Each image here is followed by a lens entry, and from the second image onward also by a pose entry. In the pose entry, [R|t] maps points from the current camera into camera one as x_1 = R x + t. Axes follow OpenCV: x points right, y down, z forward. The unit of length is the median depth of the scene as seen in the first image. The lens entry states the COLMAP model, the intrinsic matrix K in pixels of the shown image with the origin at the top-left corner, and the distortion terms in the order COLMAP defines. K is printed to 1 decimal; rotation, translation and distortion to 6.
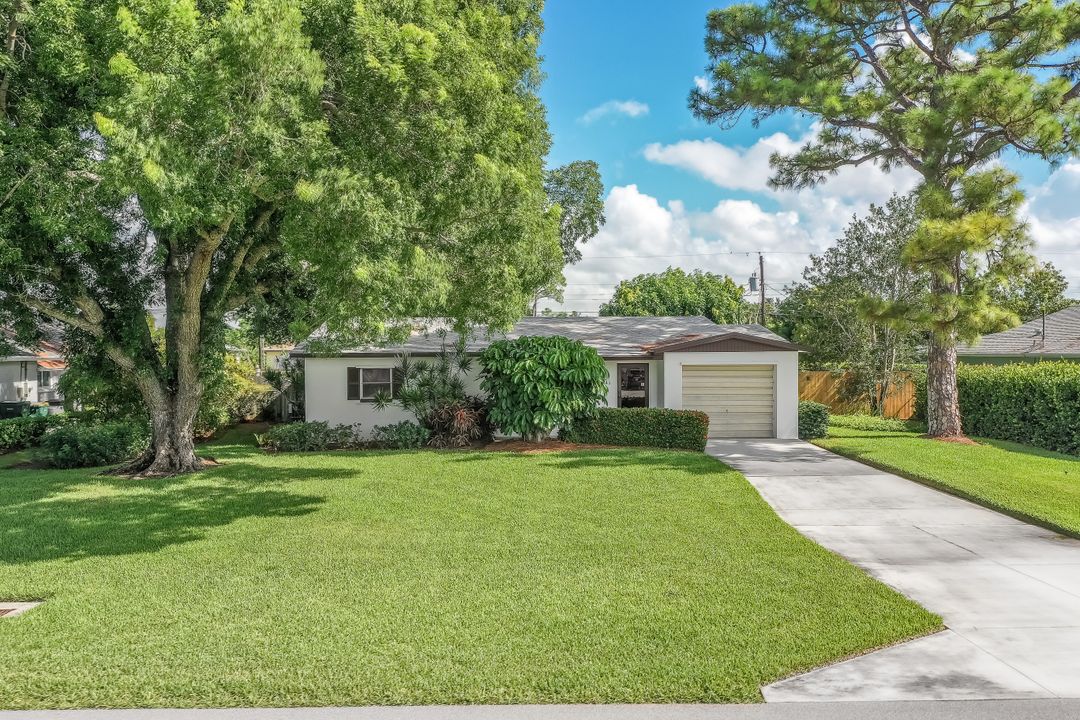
lens RADIAL K [[872.5, 0, 521.0], [0, 872.5, 360.2], [0, 0, 1]] dist [0.004044, -0.001196]
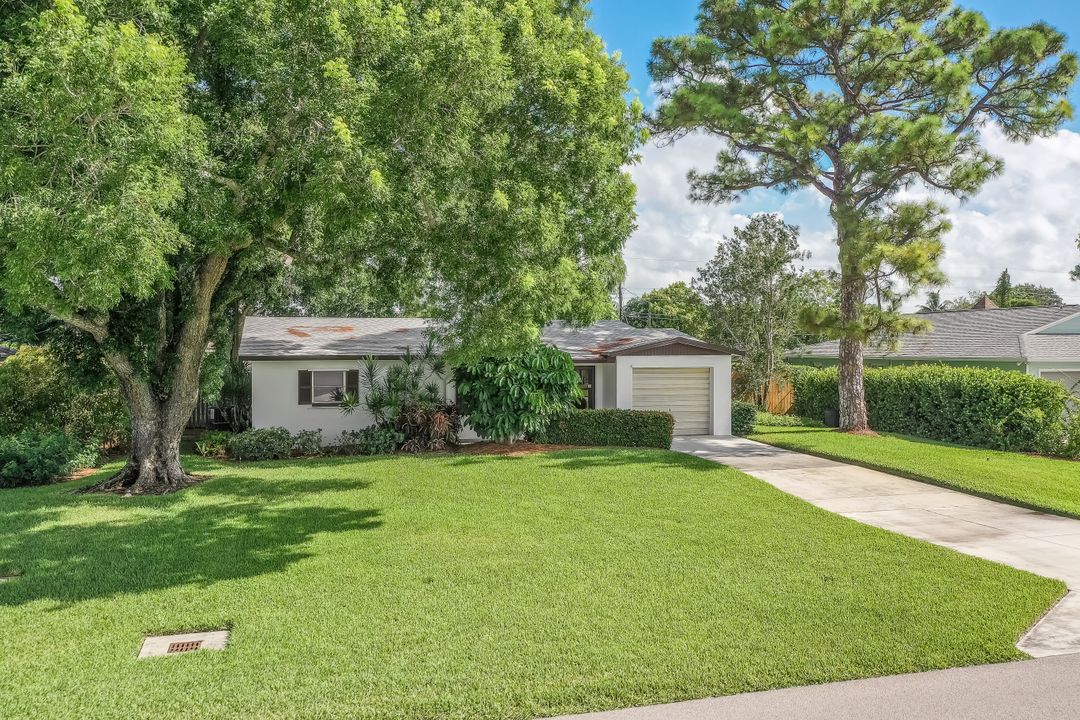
lens RADIAL K [[880.8, 0, 536.4], [0, 880.8, 340.2], [0, 0, 1]] dist [0.006447, -0.004868]
pose [[0.964144, 0.006703, 0.265296, -0.232293], [-0.001281, 0.999787, -0.020606, -0.006189], [-0.265378, 0.019527, 0.963947, 0.001599]]
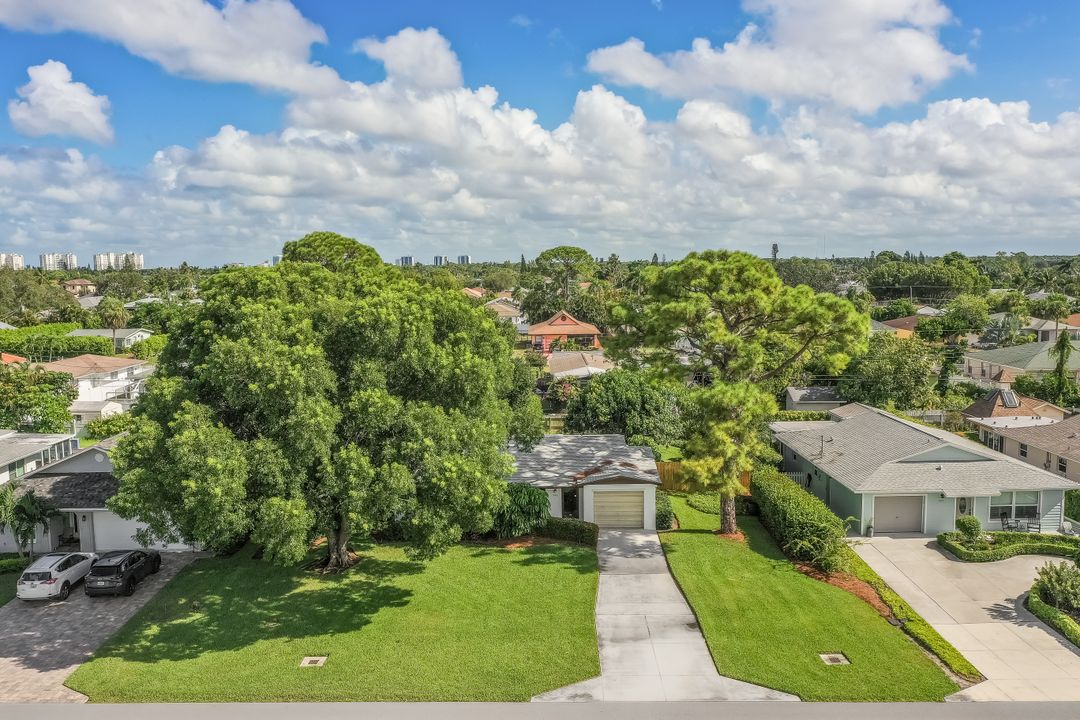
lens RADIAL K [[887.6, 0, 540.0], [0, 887.6, 360.0], [0, 0, 1]] dist [-0.005934, -0.003192]
pose [[0.999113, -0.001723, -0.042073, 0.165499], [0.006602, 0.993215, 0.116103, -0.547561], [0.041587, -0.116278, 0.992346, -0.954734]]
